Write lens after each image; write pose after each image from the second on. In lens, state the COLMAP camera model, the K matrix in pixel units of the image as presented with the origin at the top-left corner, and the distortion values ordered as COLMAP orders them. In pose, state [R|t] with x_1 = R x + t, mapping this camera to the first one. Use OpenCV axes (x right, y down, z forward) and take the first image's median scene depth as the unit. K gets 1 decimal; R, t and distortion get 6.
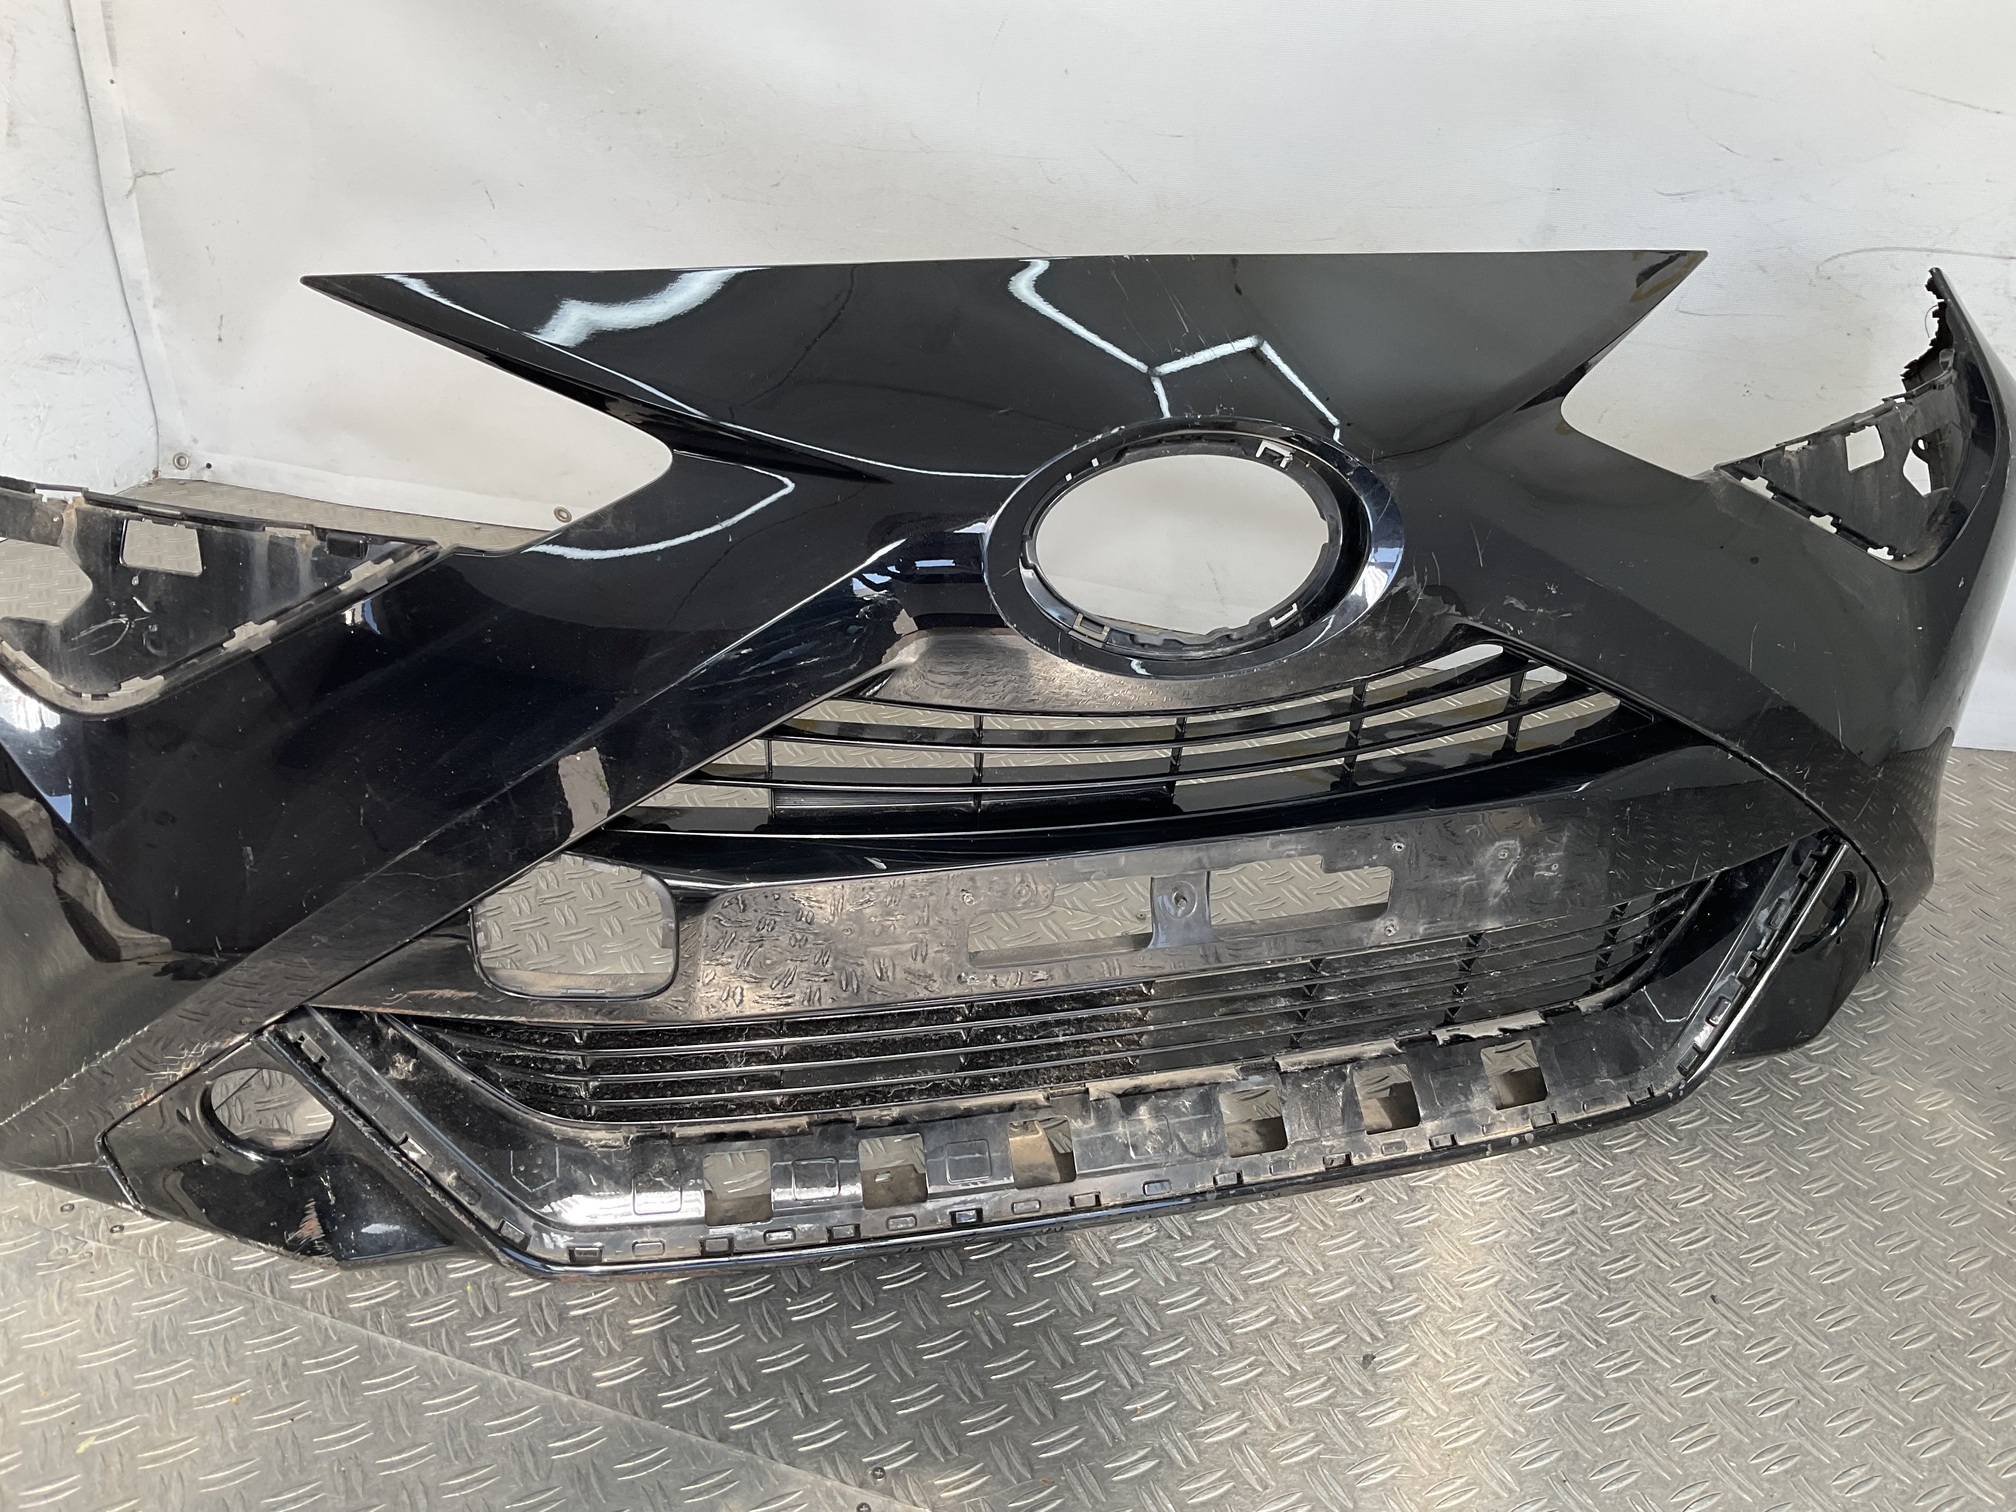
lens RADIAL K [[1664.4, 0, 1001.6], [0, 1664.4, 758.5], [0, 0, 1]] dist [0.121412, -0.273769]
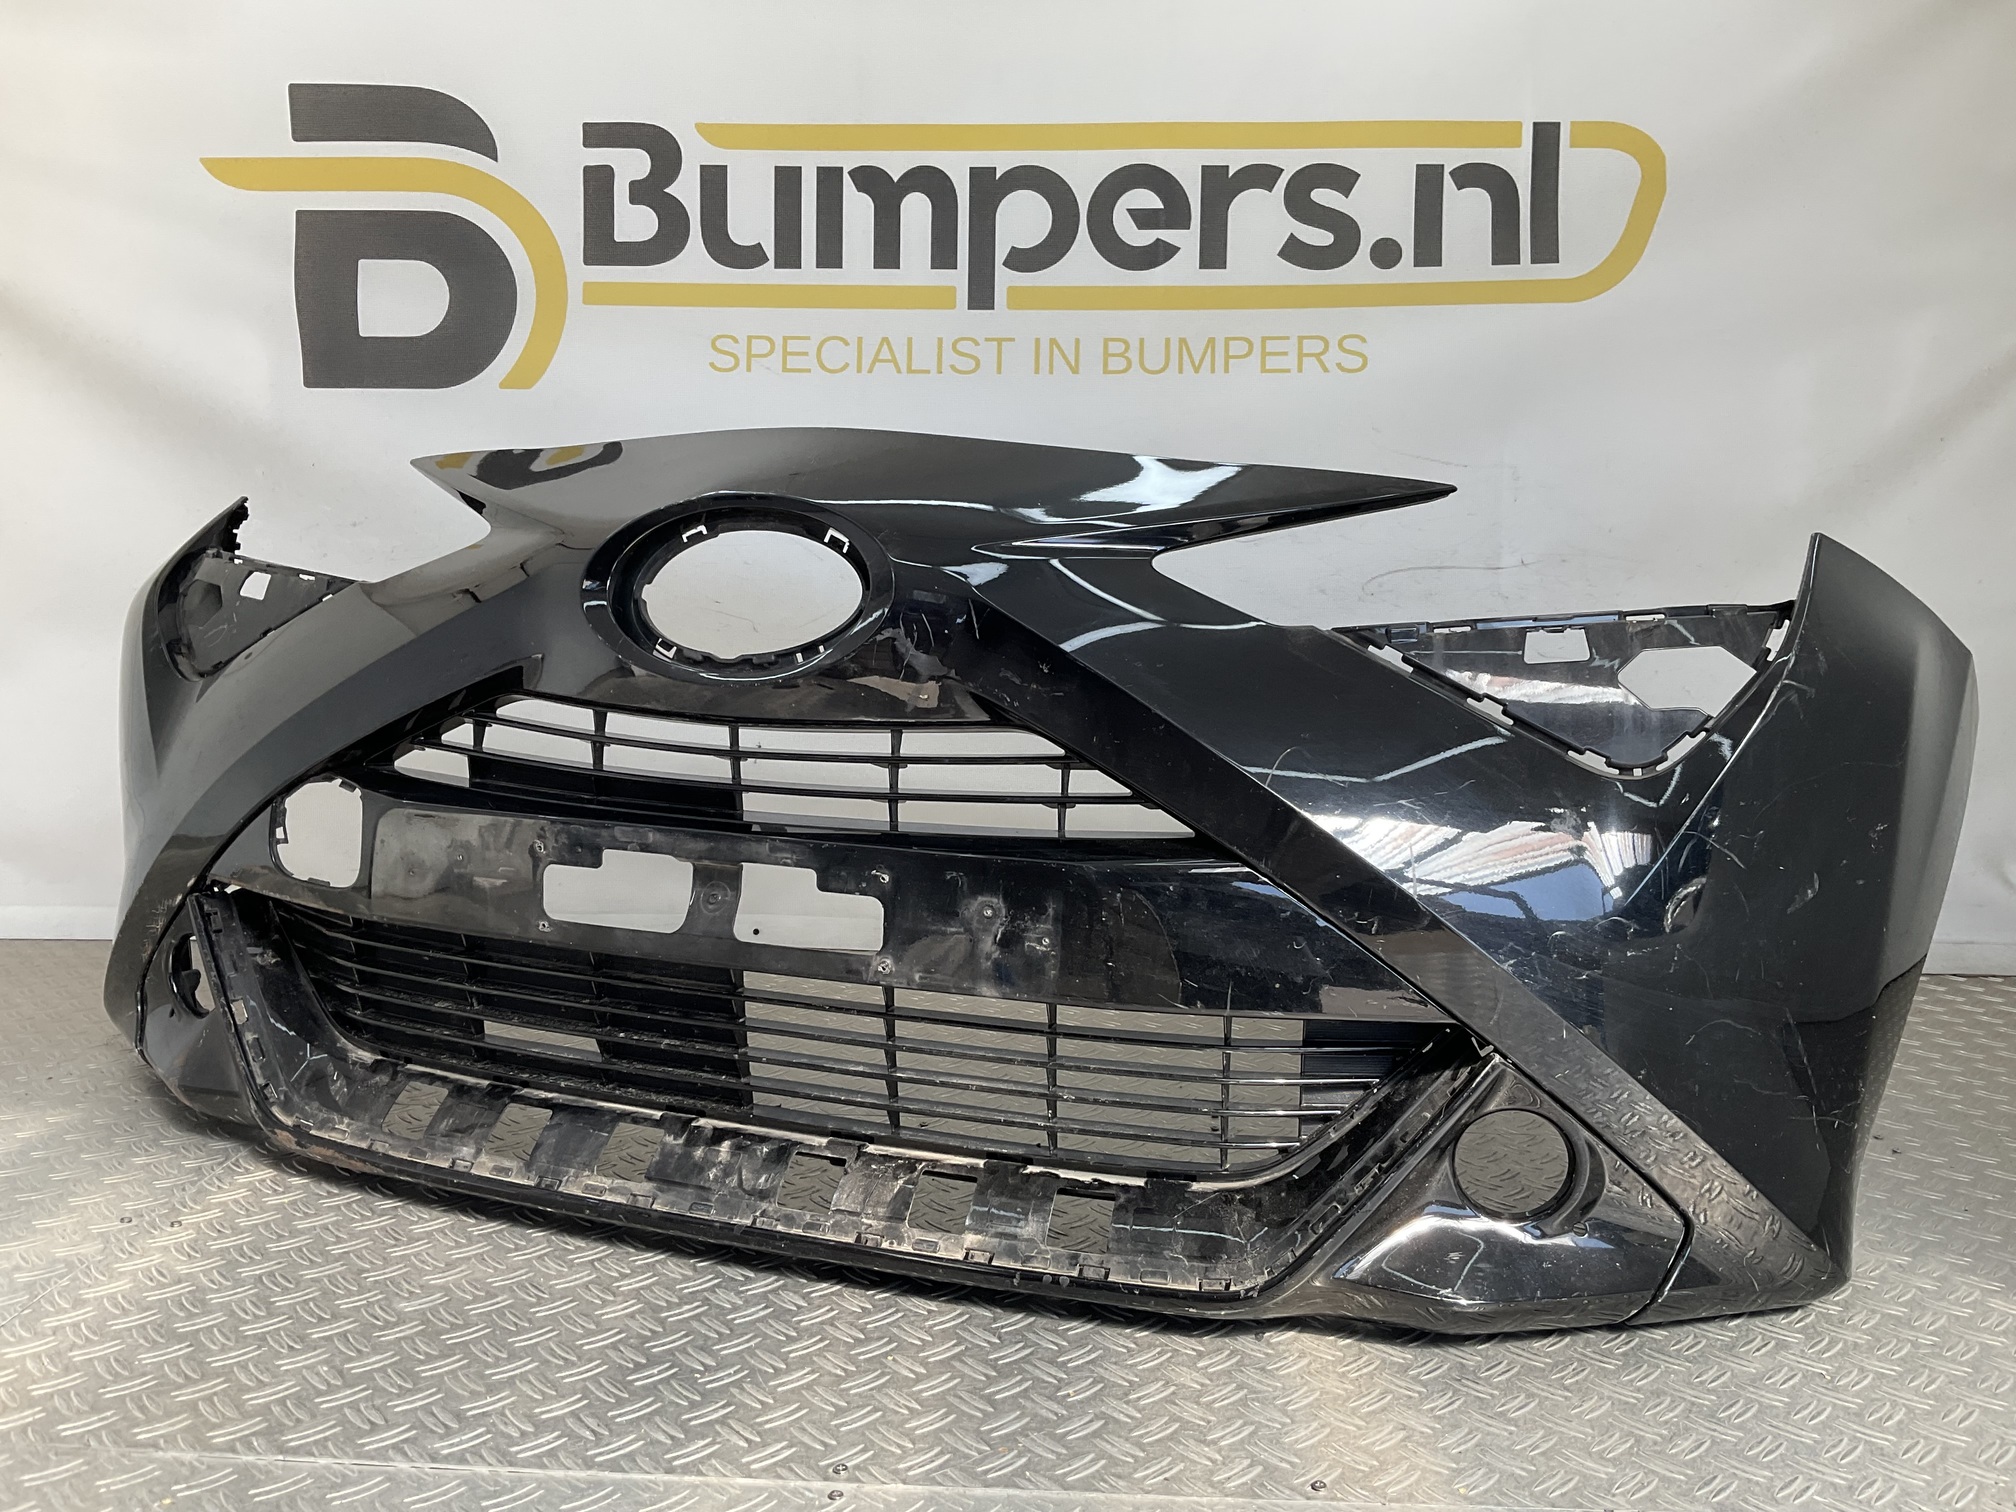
lens RADIAL K [[1664.4, 0, 1001.6], [0, 1664.4, 758.5], [0, 0, 1]] dist [0.121412, -0.273769]
pose [[0.830268, 0.057027, -0.554439, 0.876880], [-0.278091, 0.904473, -0.323409, 0.305021], [0.483032, 0.422701, 0.766814, 0.152635]]
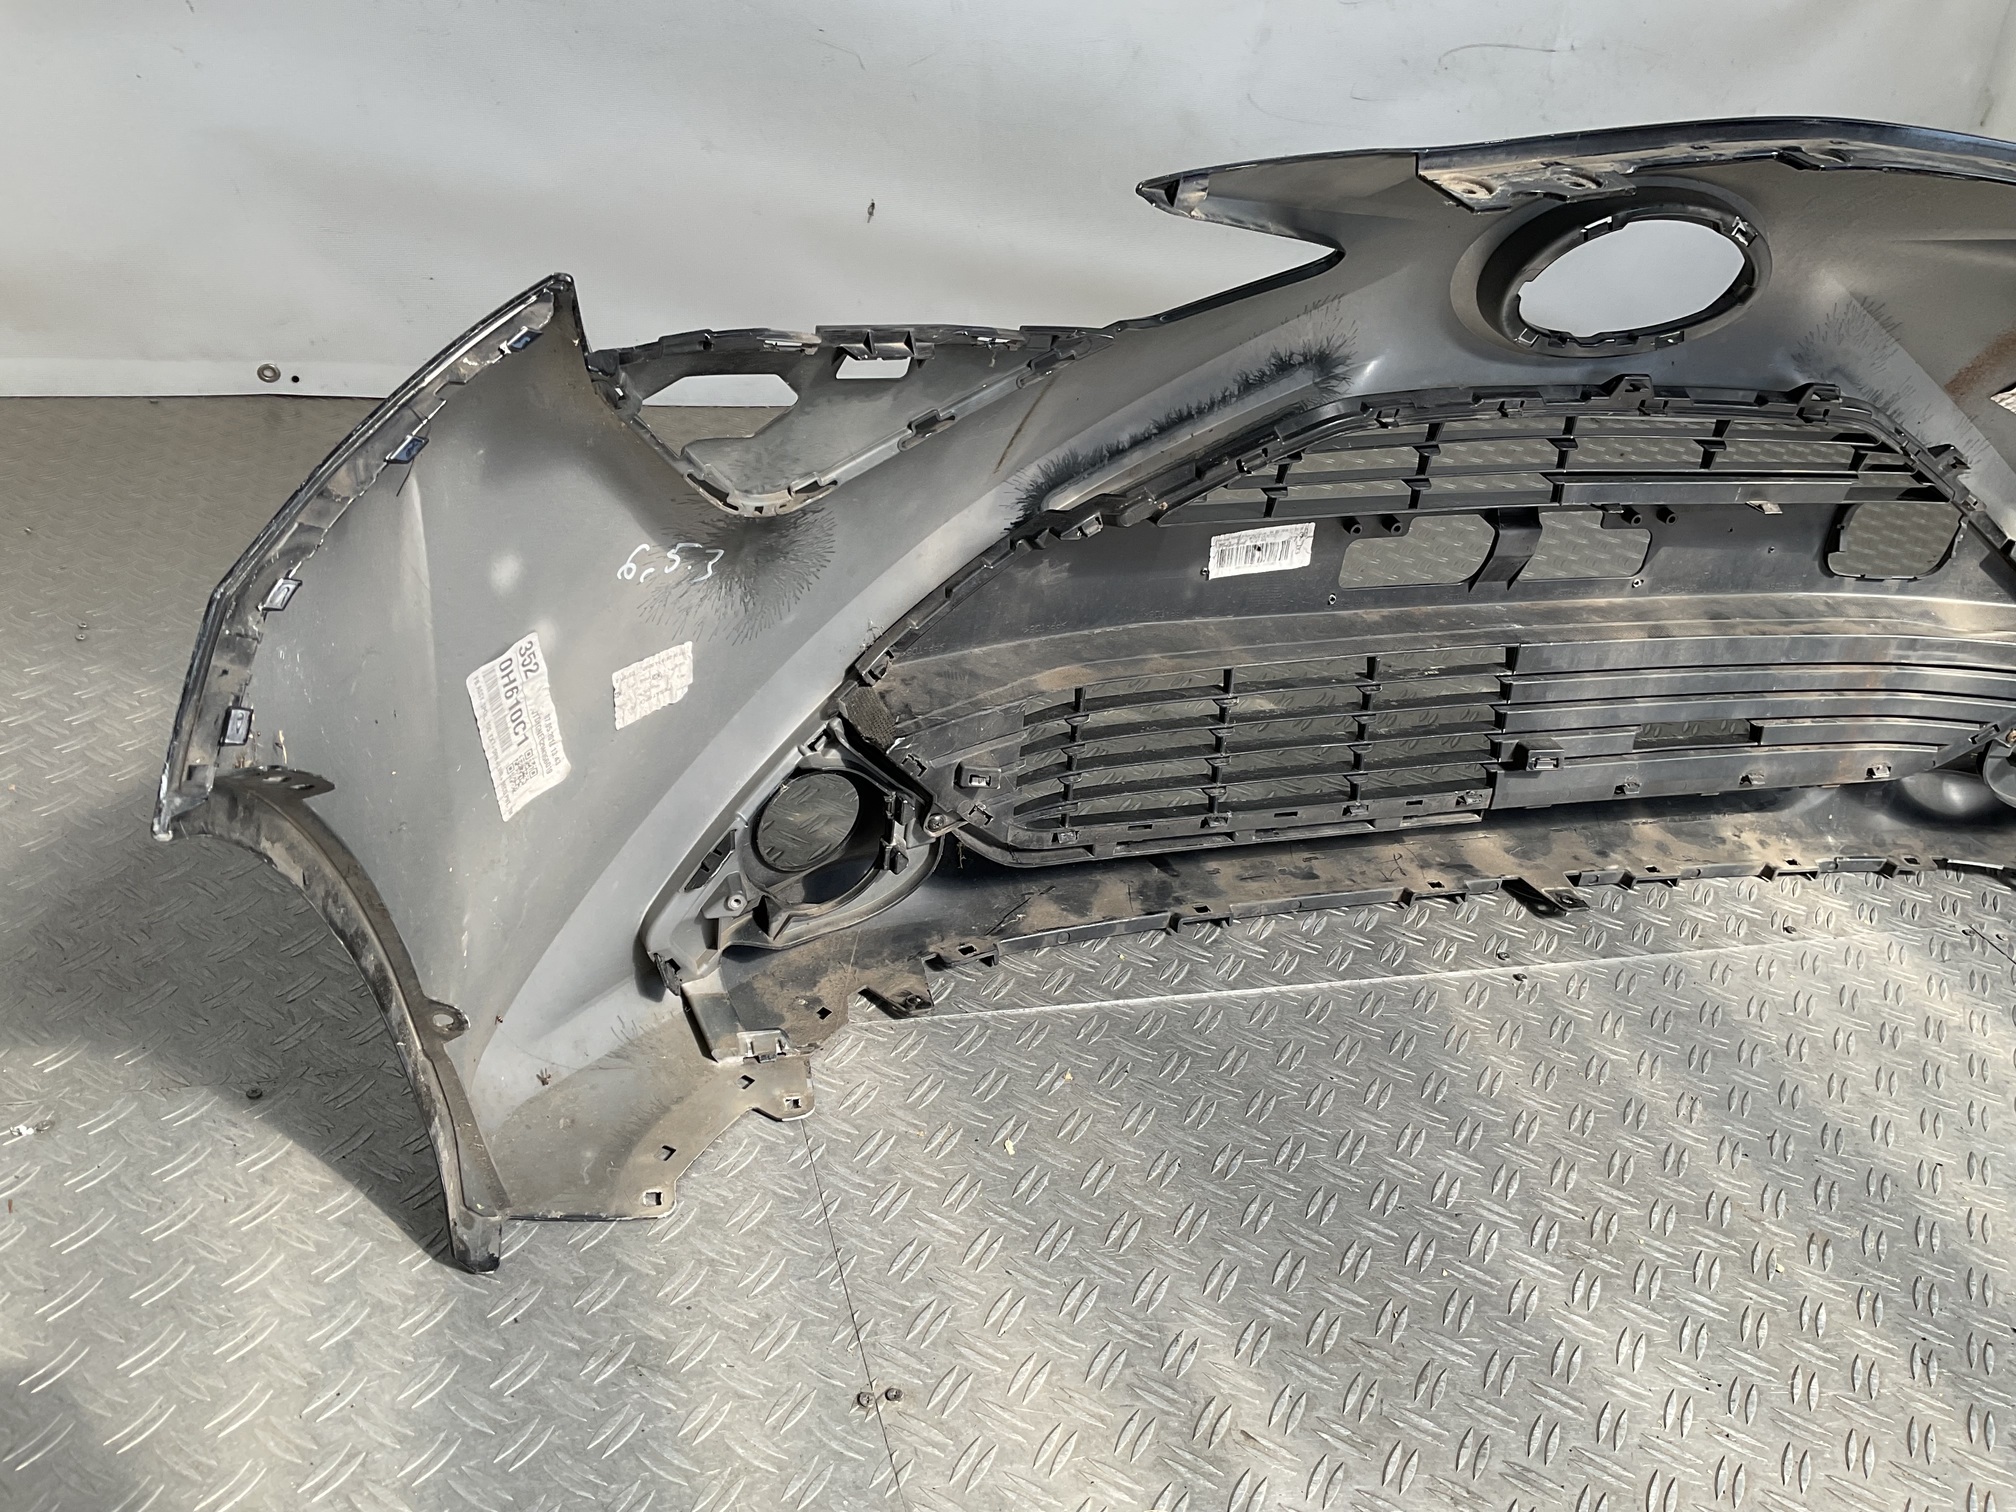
lens RADIAL K [[1662.4, 0, 1004.2], [0, 1662.4, 761.2], [0, 0, 1]] dist [0.114789, -0.236643]
pose [[0.809209, -0.224508, 0.542933, -0.981157], [0.189032, 0.974462, 0.121208, 0.038482], [-0.556280, 0.004549, 0.830982, 0.114100]]
